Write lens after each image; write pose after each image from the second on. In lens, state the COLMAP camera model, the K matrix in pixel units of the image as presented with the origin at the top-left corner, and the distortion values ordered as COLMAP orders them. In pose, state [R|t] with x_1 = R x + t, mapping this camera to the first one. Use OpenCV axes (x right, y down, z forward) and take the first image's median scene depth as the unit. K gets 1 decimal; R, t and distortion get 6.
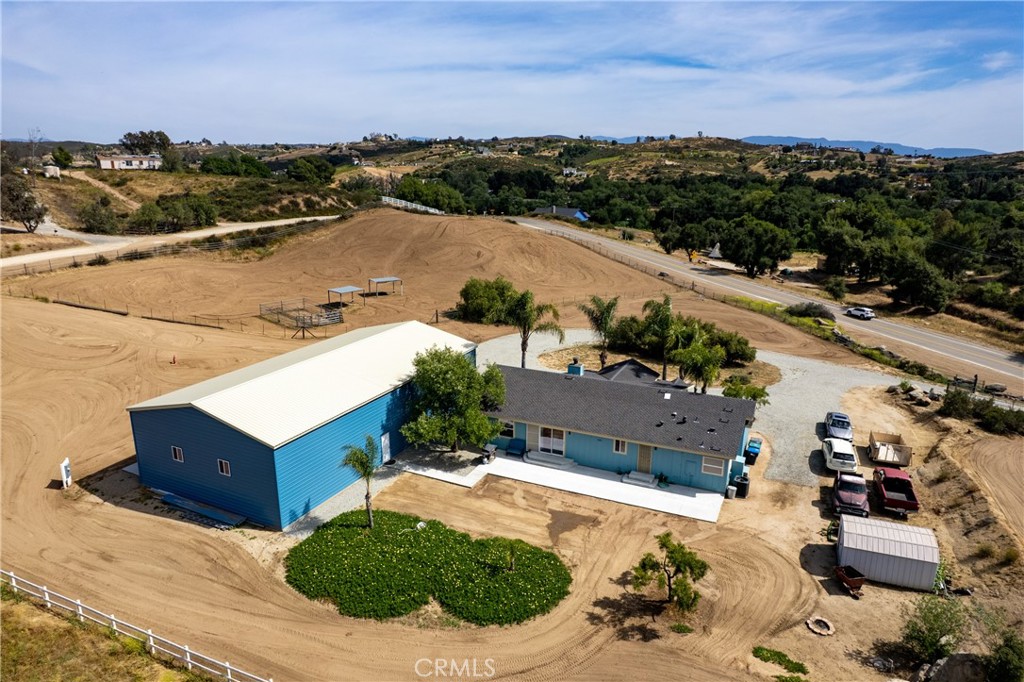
lens RADIAL K [[652.8, 0, 508.9], [0, 652.8, 350.1], [0, 0, 1]] dist [-0.079257, 0.077631]
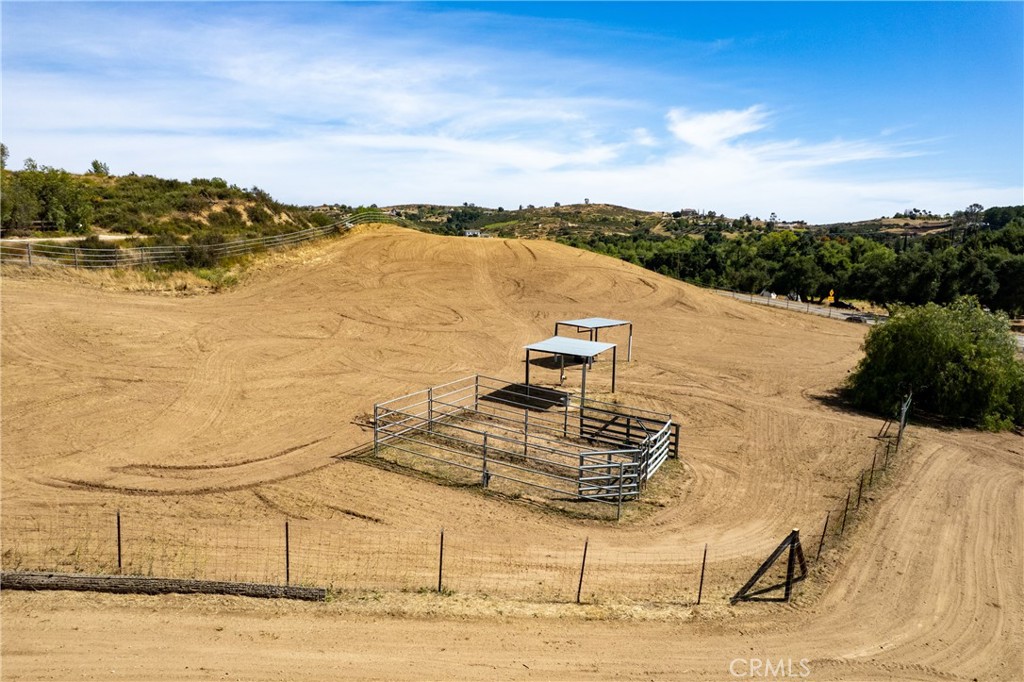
lens RADIAL K [[652.8, 0, 508.9], [0, 652.8, 350.1], [0, 0, 1]] dist [-0.079257, 0.077631]
pose [[0.979402, -0.029177, 0.199802, -0.213520], [0.050717, 0.993330, -0.103556, -0.035795], [-0.195447, 0.111556, 0.974349, 0.417333]]
